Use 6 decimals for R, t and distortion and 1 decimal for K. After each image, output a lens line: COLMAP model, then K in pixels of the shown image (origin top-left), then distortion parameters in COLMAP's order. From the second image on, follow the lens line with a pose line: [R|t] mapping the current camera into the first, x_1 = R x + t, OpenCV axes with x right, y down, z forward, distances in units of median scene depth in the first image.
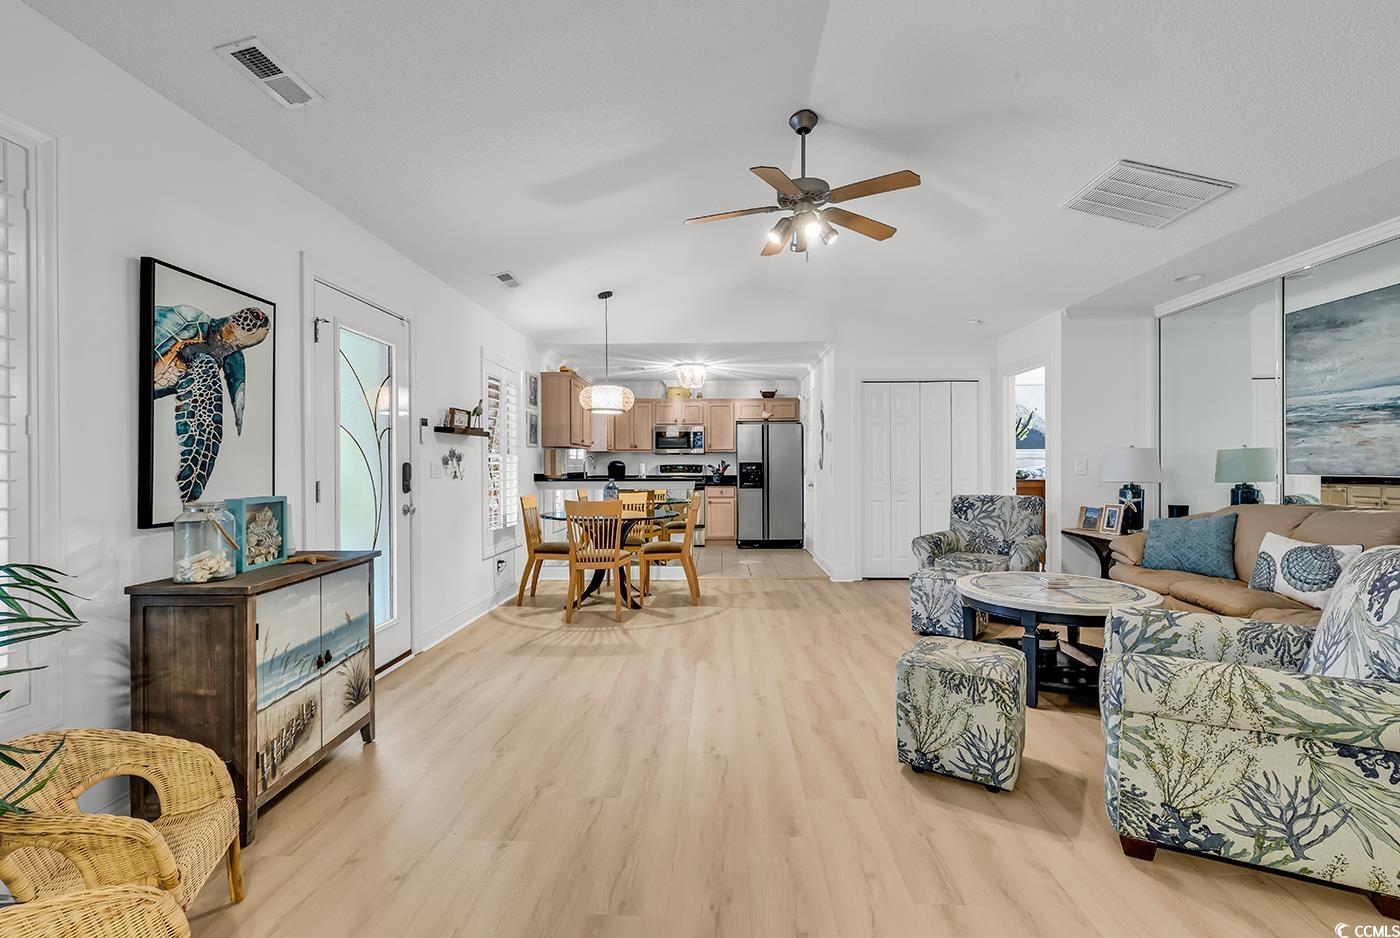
lens RADIAL K [[626.3, 0, 705.9], [0, 626.3, 465.0], [0, 0, 1]] dist [0.000072, 0.000089]
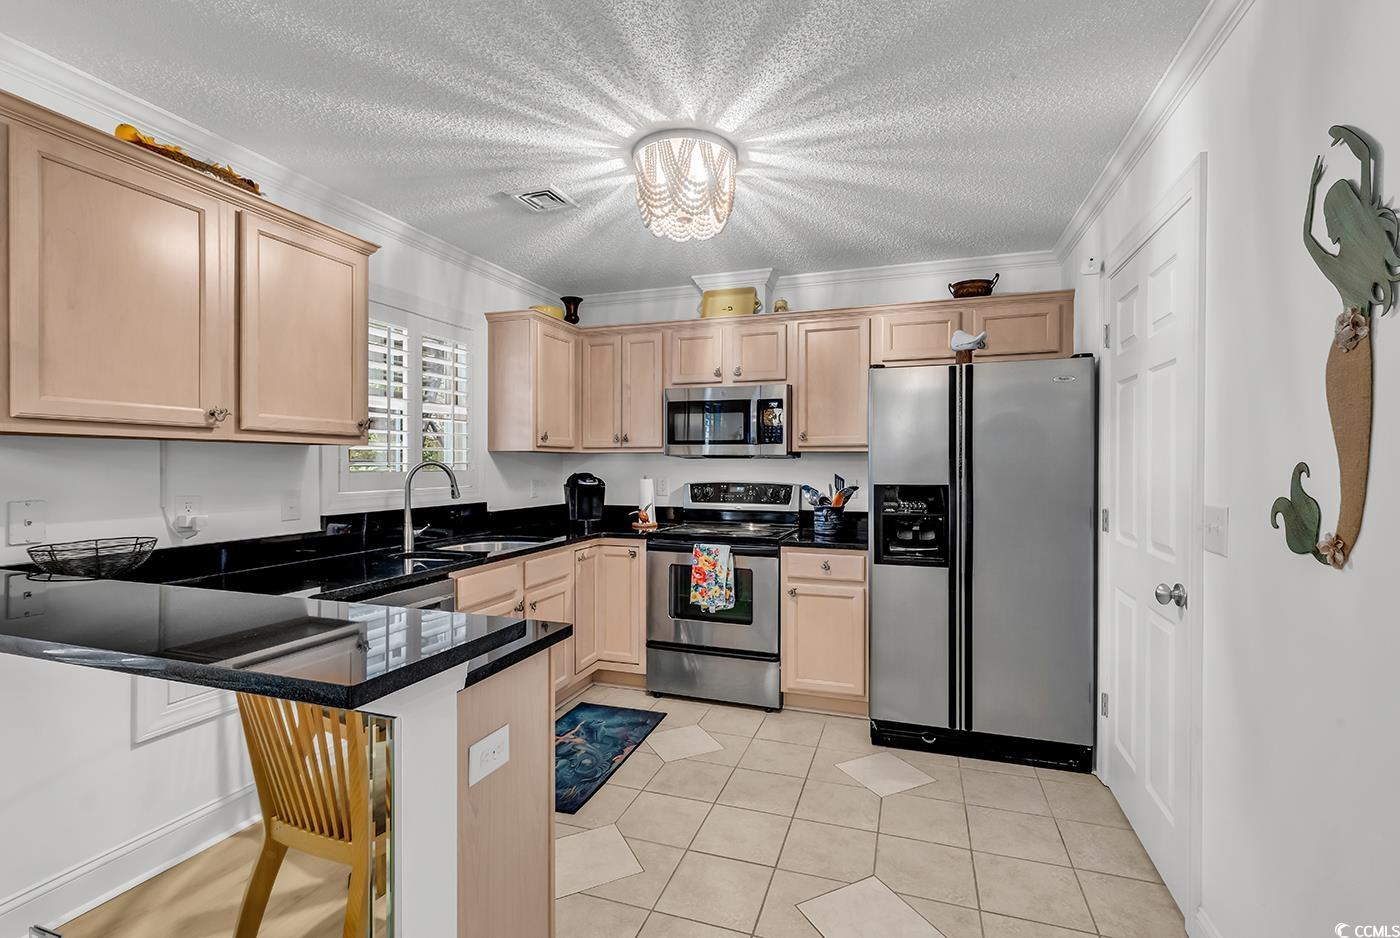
lens RADIAL K [[640.1, 0, 700.0], [0, 640.1, 469.0], [0, 0, 1]] dist [0.002187, 0.000428]
pose [[0.953582, 0.006166, -0.301071, 0.174538], [-0.003976, 0.999961, 0.007884, -0.036804], [0.301108, -0.006321, 0.953569, 1.695383]]
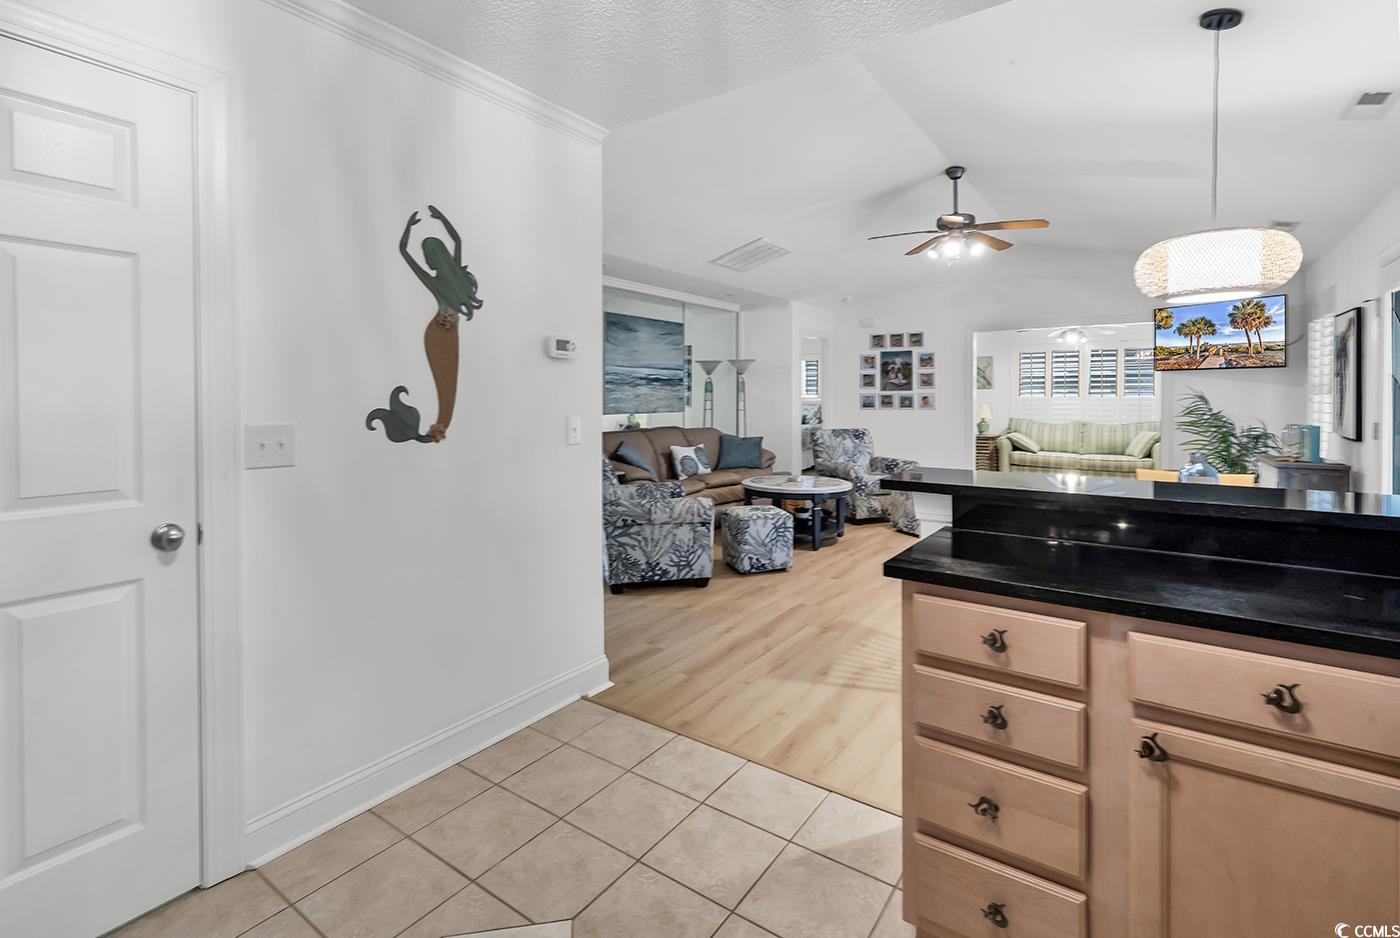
lens RADIAL K [[646.8, 0, 685.1], [0, 646.8, 411.6], [0, 0, 1]] dist [0.002207, -0.000080]
pose [[-0.821761, -0.006923, 0.569790, -0.181132], [0.004872, 0.999804, 0.019174, -0.025358], [-0.569811, 0.018532, -0.821567, 2.507839]]
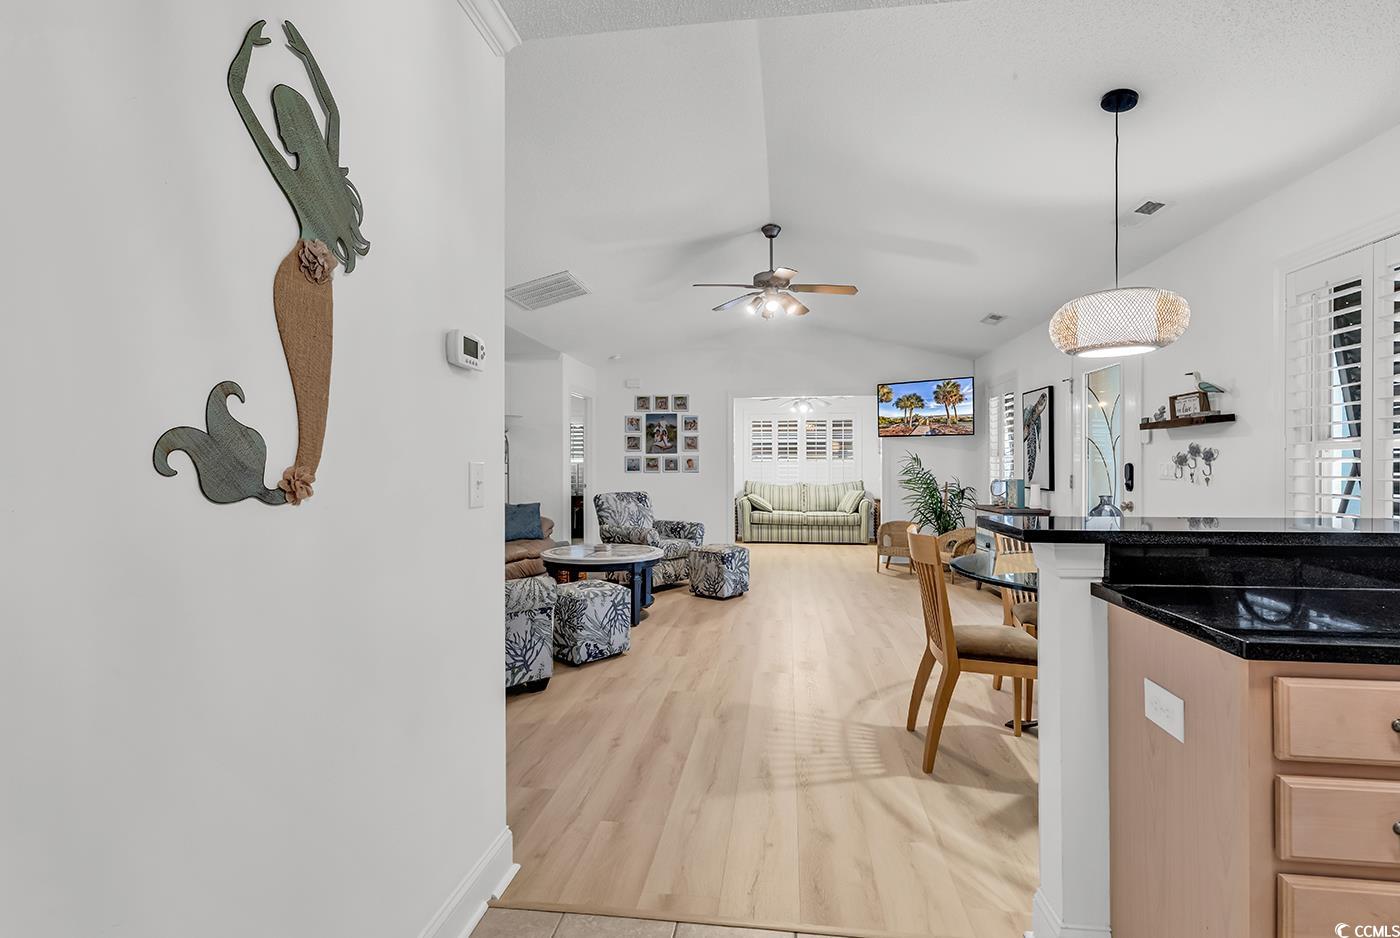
lens RADIAL K [[640.1, 0, 700.0], [0, 640.1, 469.0], [0, 0, 1]] dist [0.002187, 0.000428]
pose [[-0.994702, 0.005411, 0.102660, 0.161341], [0.005649, 0.999982, 0.002032, -0.000127], [-0.102647, 0.002601, -0.994714, 2.412037]]
